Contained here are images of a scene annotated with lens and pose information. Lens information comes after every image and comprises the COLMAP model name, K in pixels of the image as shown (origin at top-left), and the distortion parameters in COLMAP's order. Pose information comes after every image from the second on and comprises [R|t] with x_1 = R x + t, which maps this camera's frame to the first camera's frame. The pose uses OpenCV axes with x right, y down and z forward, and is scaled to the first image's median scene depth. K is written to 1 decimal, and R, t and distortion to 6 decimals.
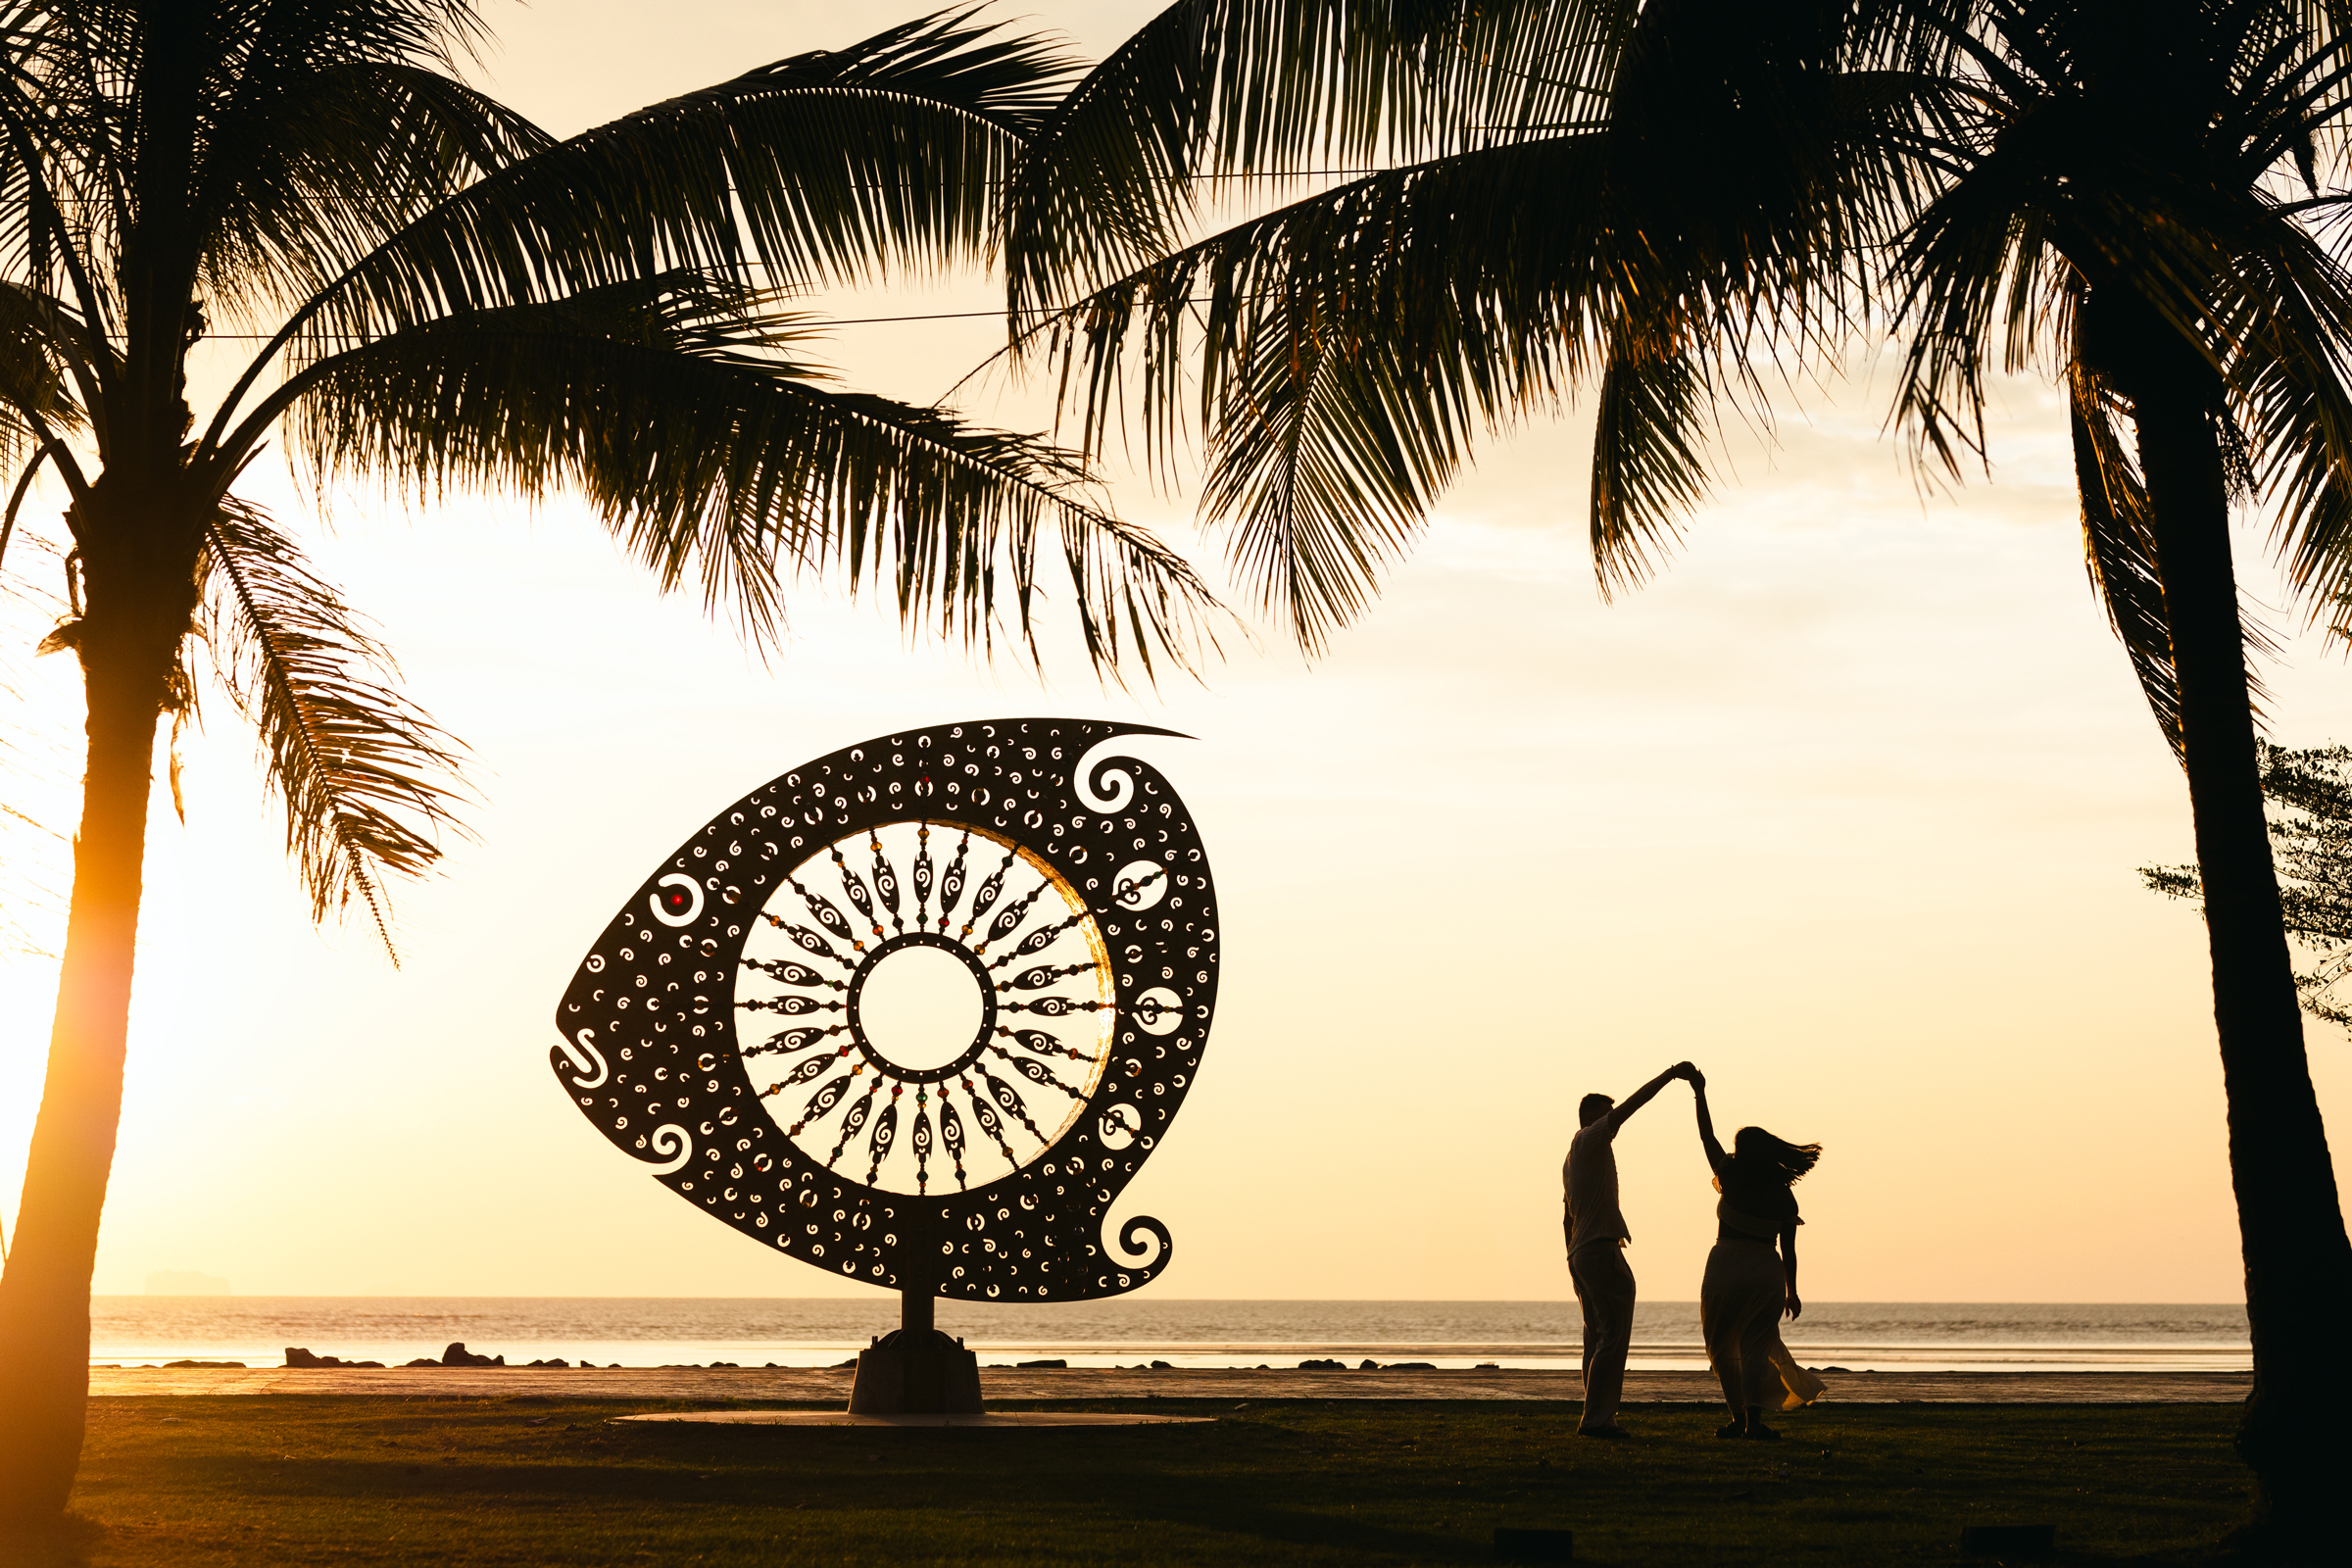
lens RADIAL K [[5846.4, 0, 1168.3], [0, 5846.4, 786.1], [0, 0, 1]] dist [-0.038817, 0.093096]
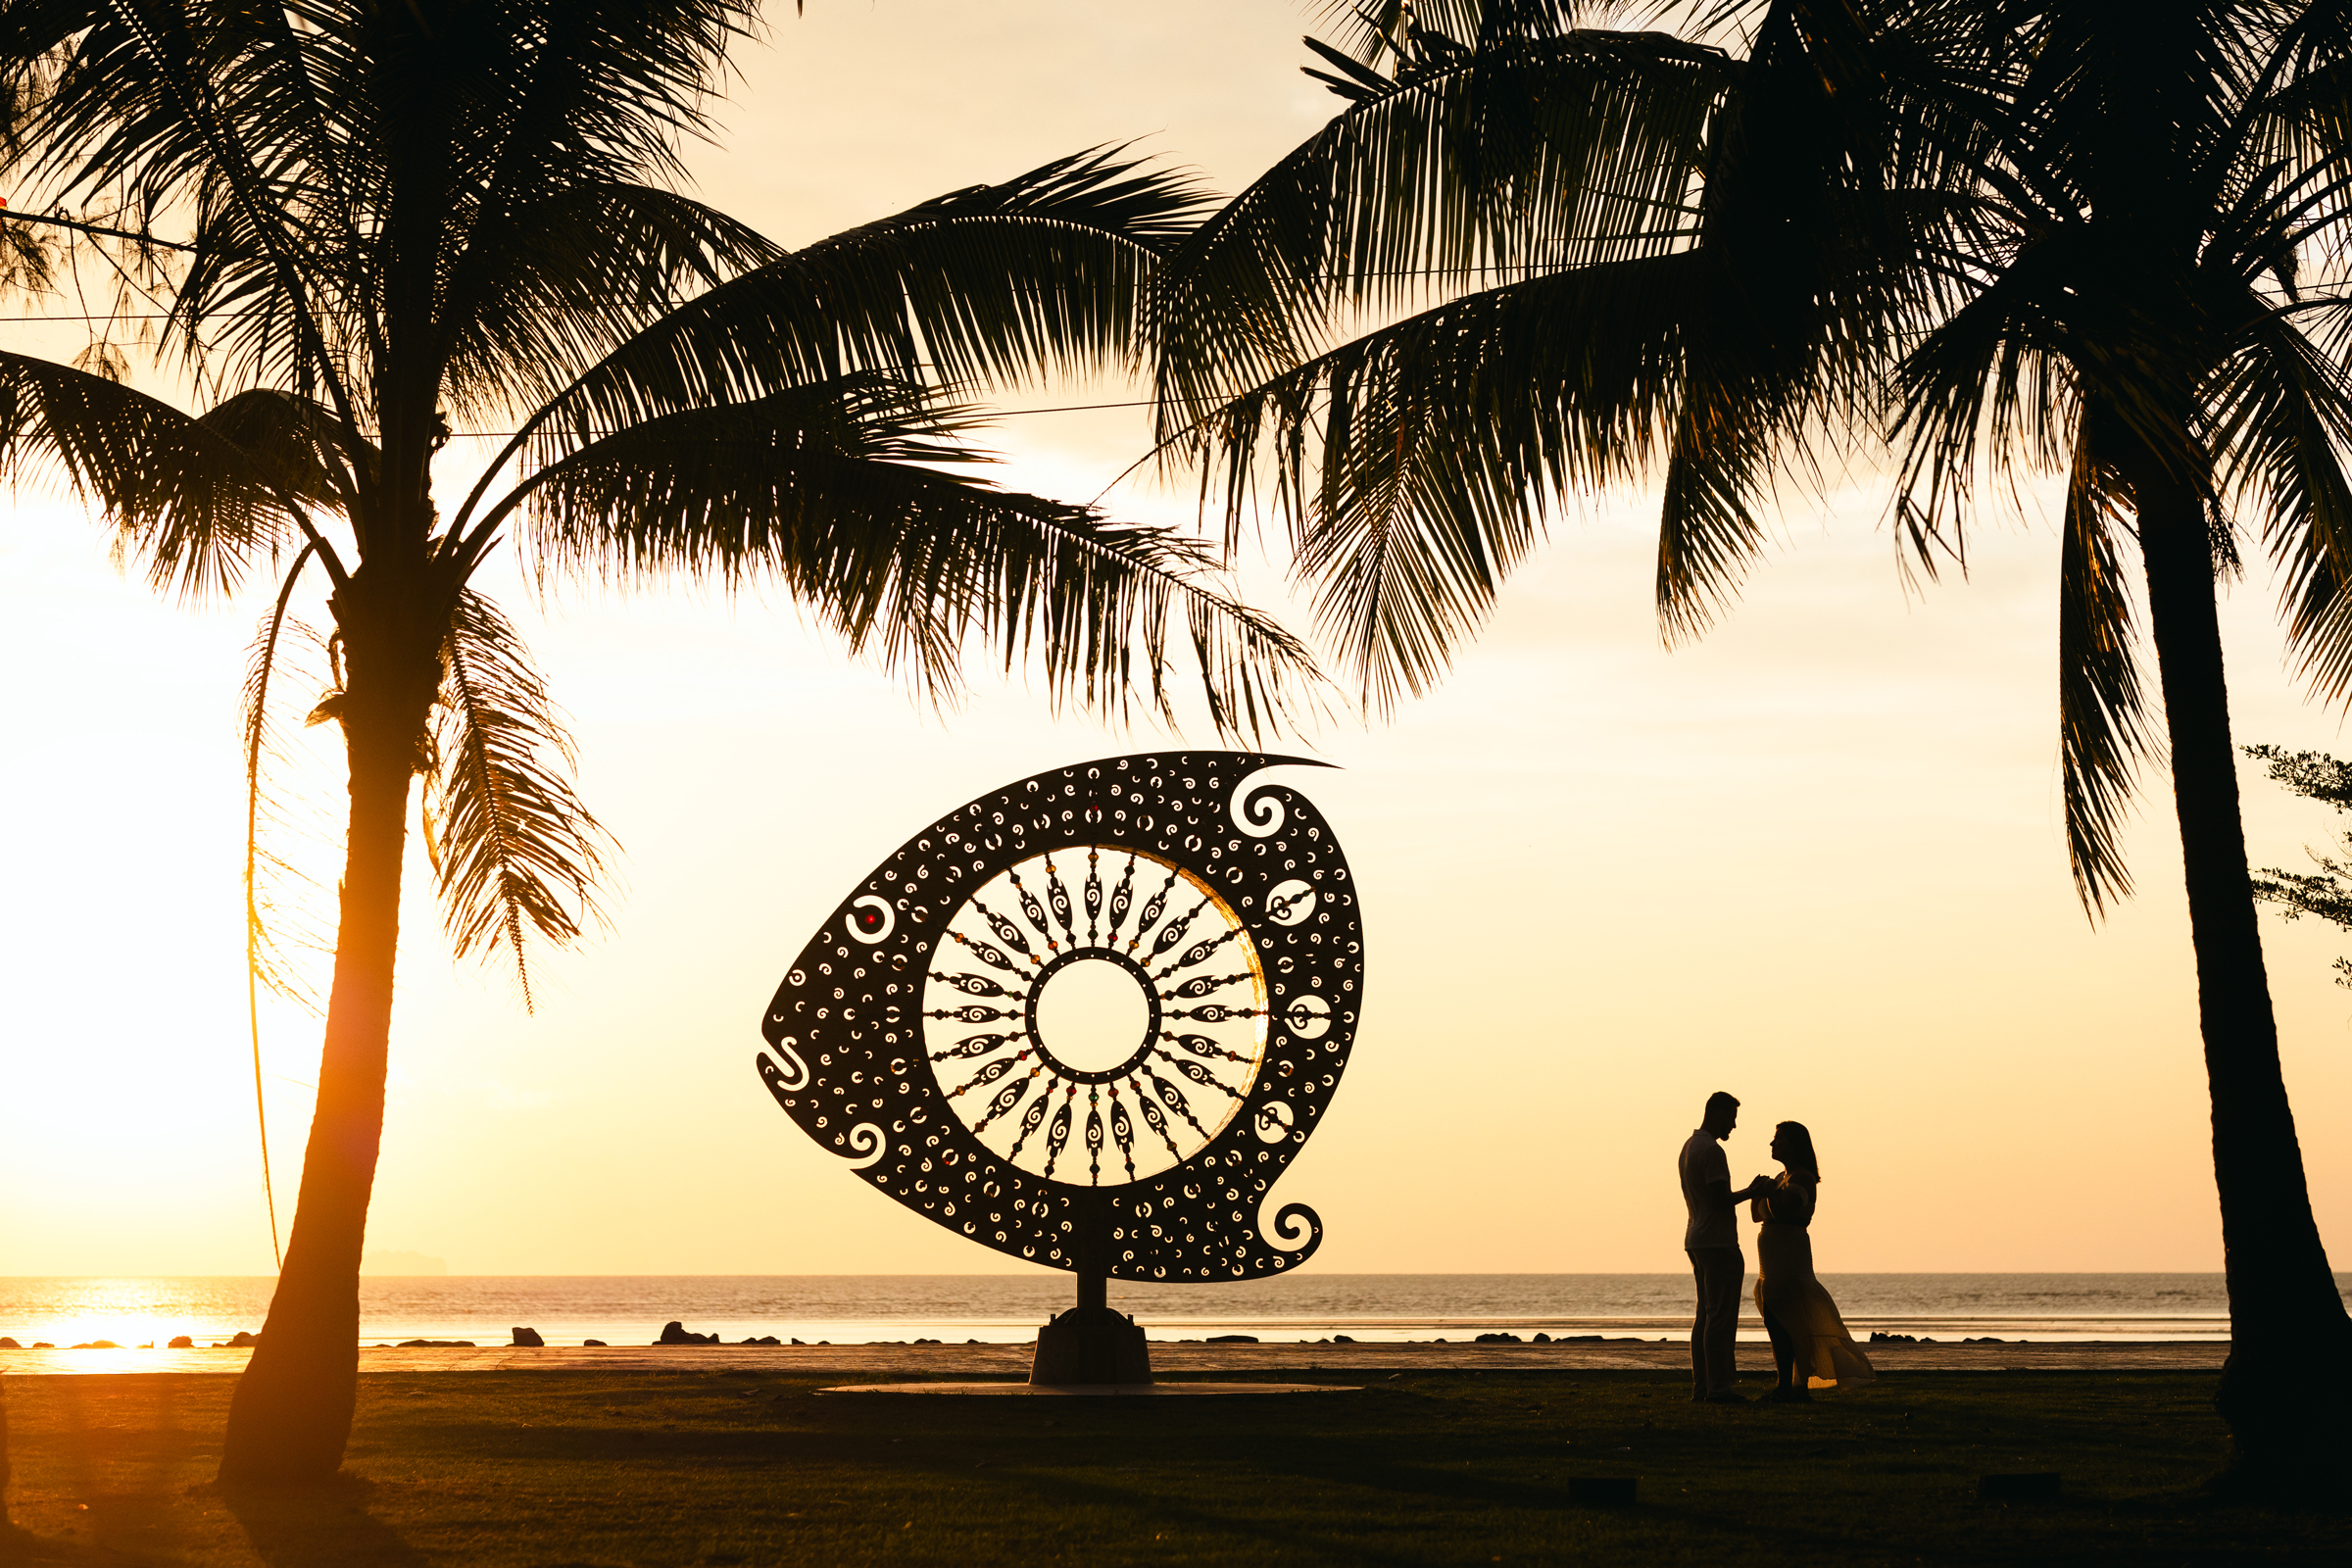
lens RADIAL K [[5846.4, 0, 1168.3], [0, 5846.4, 786.1], [0, 0, 1]] dist [-0.038817, 0.093096]
pose [[0.999320, -0.008646, -0.035856, 0.011835], [0.008795, 0.999953, 0.004000, -0.009570], [0.035820, -0.004313, 0.999349, -0.099544]]
